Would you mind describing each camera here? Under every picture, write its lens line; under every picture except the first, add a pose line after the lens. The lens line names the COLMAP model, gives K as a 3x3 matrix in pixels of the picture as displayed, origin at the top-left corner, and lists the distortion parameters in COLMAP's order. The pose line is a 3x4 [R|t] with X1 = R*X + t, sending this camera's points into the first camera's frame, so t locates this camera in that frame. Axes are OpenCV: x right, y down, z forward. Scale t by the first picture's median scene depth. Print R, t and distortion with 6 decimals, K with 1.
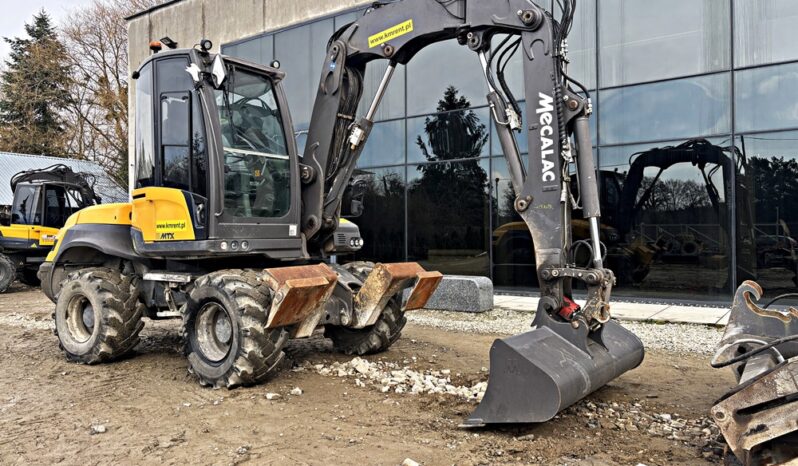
lens RADIAL K [[592.1, 0, 398.5], [0, 592.1, 227.2], [0, 0, 1]] dist [0.051255, -0.058446]
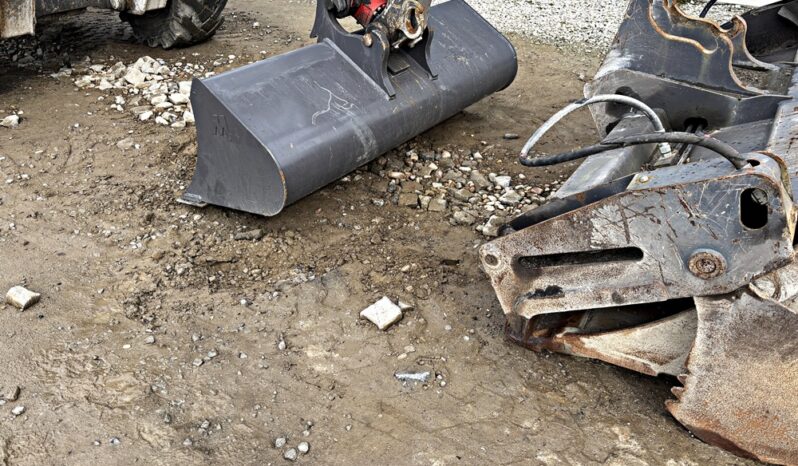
lens RADIAL K [[594.8, 0, 399.0], [0, 594.8, 233.0], [0, 0, 1]] dist [0.062493, -0.085281]
pose [[0.999982, 0.003898, 0.004668, 0.304703], [-0.005823, 0.835328, 0.549721, -0.000584], [-0.001757, -0.549738, 0.835335, 0.381581]]
